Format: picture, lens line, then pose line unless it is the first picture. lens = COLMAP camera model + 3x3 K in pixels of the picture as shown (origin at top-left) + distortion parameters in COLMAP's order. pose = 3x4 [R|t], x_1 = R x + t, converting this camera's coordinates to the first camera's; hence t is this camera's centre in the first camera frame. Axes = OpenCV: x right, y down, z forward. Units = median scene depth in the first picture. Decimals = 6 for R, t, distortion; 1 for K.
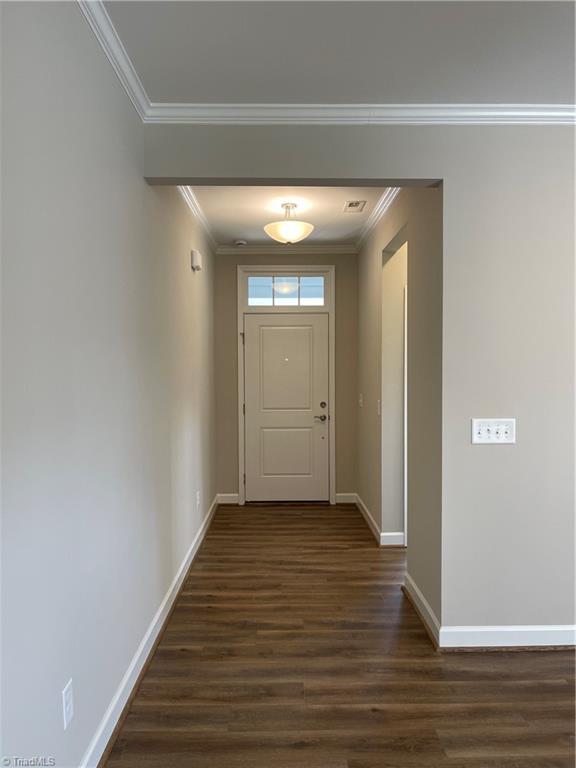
lens RADIAL K [[574.6, 0, 284.4], [0, 574.6, 387.7], [0, 0, 1]] dist [0.047564, -0.009666]
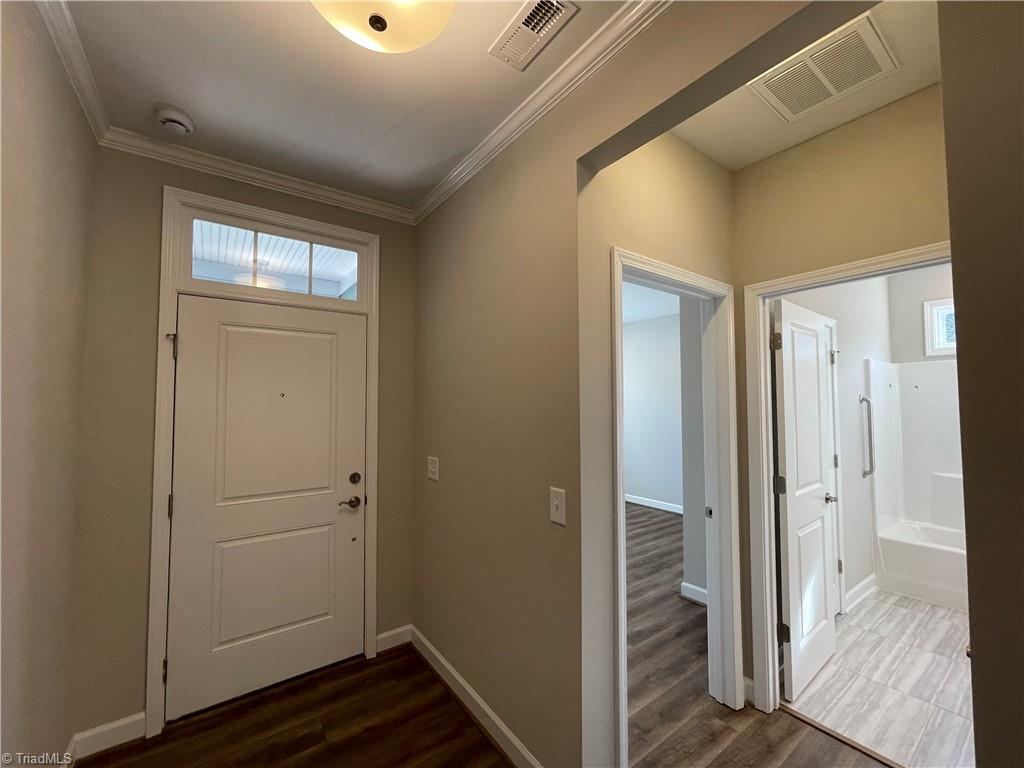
lens RADIAL K [[415.7, 0, 510.4], [0, 415.7, 386.9], [0, 0, 1]] dist [-0.003397, 0.003509]
pose [[0.809619, 0.023587, 0.586482, -0.048349], [0.022538, 0.997206, -0.071218, -0.026040], [-0.586523, 0.070877, 0.806825, 0.583933]]
